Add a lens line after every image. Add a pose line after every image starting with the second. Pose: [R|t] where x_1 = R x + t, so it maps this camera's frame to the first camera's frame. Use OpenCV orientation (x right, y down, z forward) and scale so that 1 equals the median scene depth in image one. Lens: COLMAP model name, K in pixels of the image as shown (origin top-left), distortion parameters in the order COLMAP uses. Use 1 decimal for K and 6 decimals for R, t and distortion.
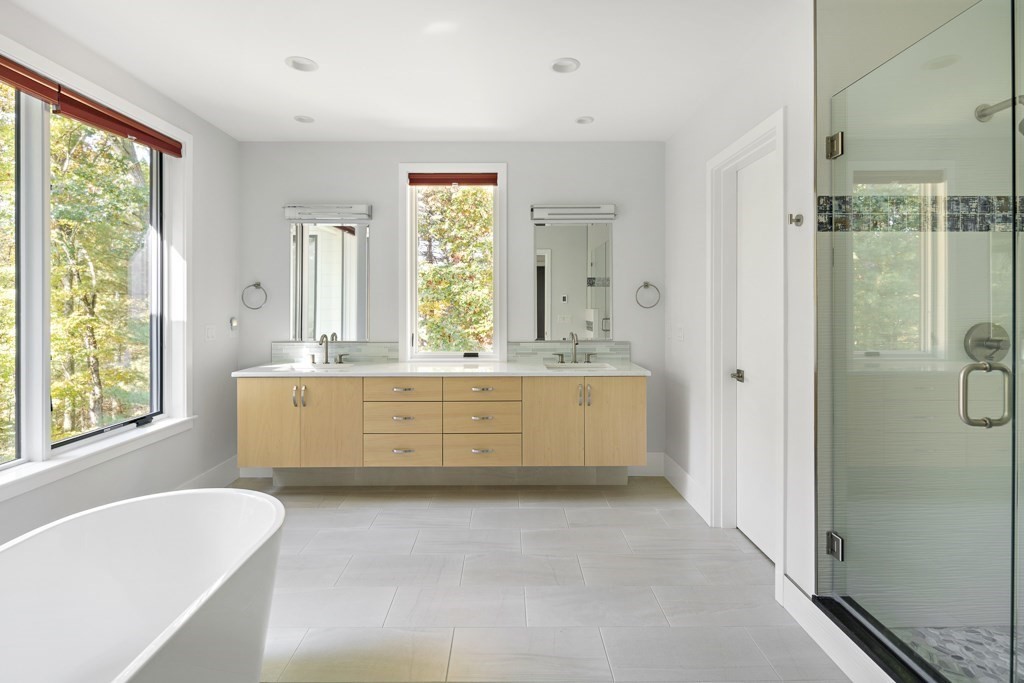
lens RADIAL K [[497.4, 0, 511.5], [0, 497.4, 304.4], [0, 0, 1]] dist [0.002060, -0.000583]
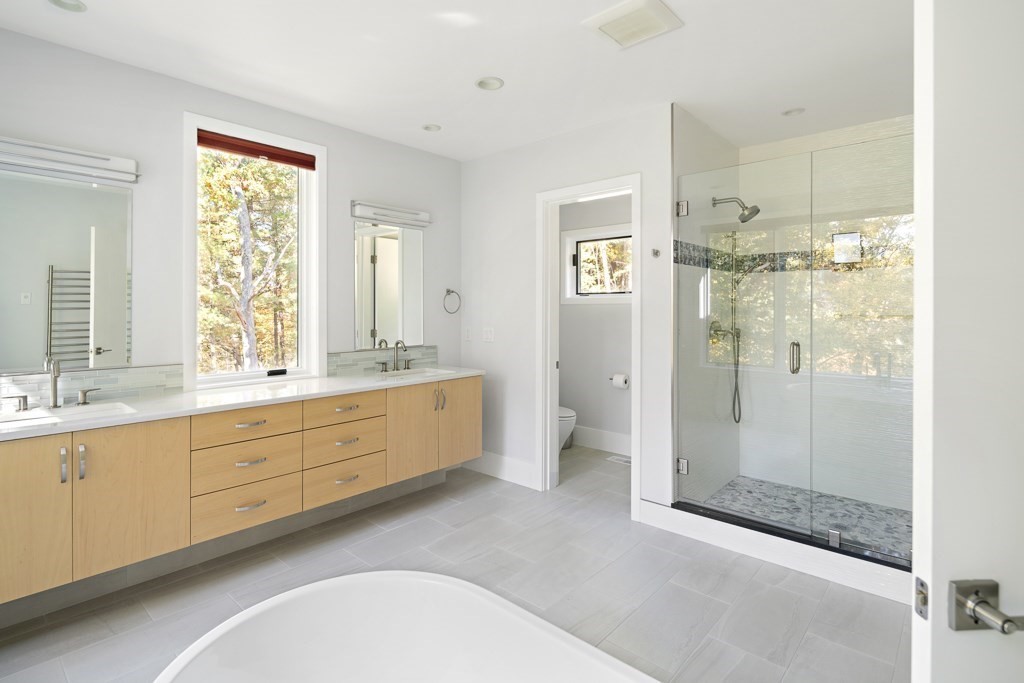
lens RADIAL K [[497.4, 0, 512.6], [0, 497.4, 310.3], [0, 0, 1]] dist [0.002060, -0.000583]
pose [[0.676320, -0.000289, 0.736608, -0.436226], [-0.000650, 0.999999, 0.000990, -0.000873], [-0.736607, -0.001149, 0.676320, 0.176663]]
